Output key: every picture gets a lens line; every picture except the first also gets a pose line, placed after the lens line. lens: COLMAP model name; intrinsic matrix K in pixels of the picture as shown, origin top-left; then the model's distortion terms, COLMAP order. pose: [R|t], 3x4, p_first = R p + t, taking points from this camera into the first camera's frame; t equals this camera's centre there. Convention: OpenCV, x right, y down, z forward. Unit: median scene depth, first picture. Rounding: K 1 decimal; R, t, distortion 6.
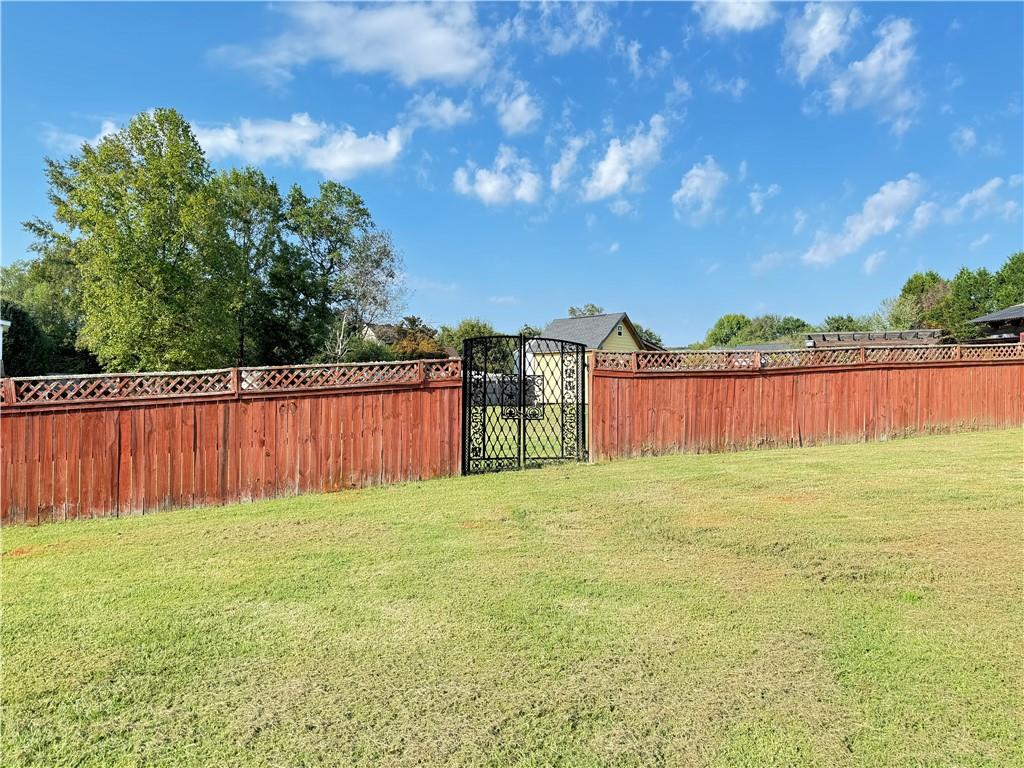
lens RADIAL K [[707.2, 0, 507.8], [0, 707.2, 391.2], [0, 0, 1]] dist [0.014462, -0.034512]
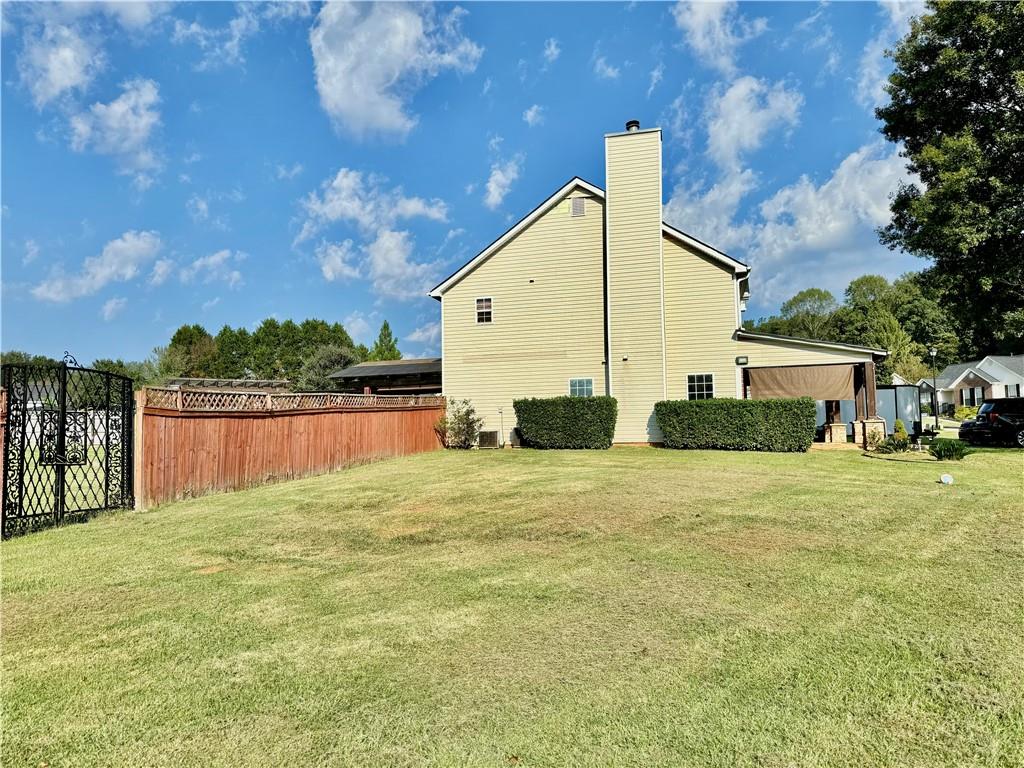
lens RADIAL K [[707.2, 0, 502.1], [0, 707.2, 374.1], [0, 0, 1]] dist [0.014462, -0.034512]
pose [[0.551292, 0.061838, 0.832017, -0.360659], [0.012518, 0.996524, -0.082359, 0.007408], [-0.834218, 0.055819, 0.548602, 0.099405]]
